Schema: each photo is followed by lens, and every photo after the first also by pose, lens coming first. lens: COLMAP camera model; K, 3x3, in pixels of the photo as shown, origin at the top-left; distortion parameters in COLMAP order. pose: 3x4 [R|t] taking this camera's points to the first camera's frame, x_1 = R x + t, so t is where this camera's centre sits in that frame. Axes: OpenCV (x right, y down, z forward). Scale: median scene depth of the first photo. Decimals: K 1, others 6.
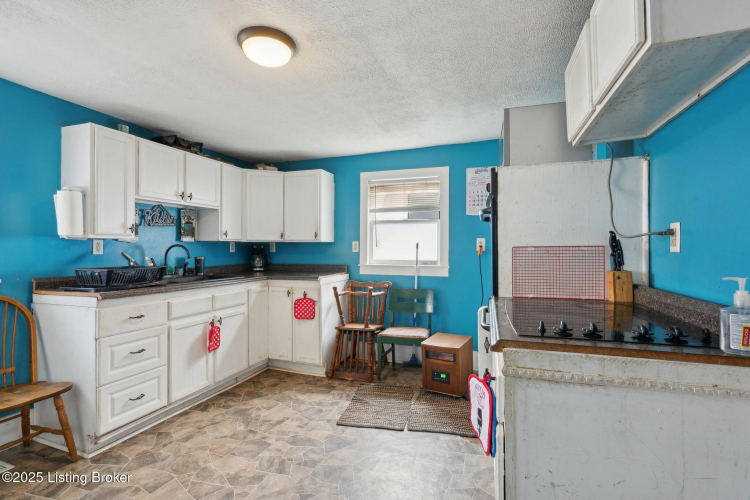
lens RADIAL K [[368.6, 0, 372.6], [0, 368.6, 250.4], [0, 0, 1]] dist [-0.004466, -0.000427]
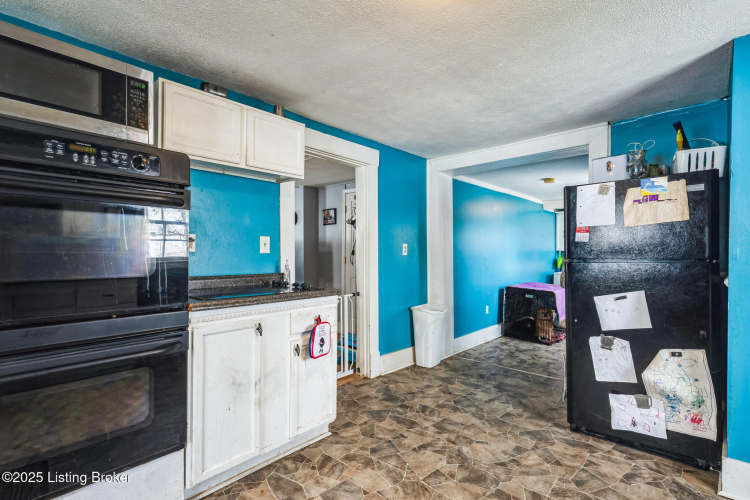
lens RADIAL K [[368.6, 0, 371.9], [0, 368.6, 251.4], [0, 0, 1]] dist [-0.004466, -0.000427]
pose [[-0.916556, 0.000384, 0.399907, -0.532642], [-0.004548, 0.999925, -0.011384, 0.009814], [-0.399882, -0.012253, -0.916485, 2.017664]]
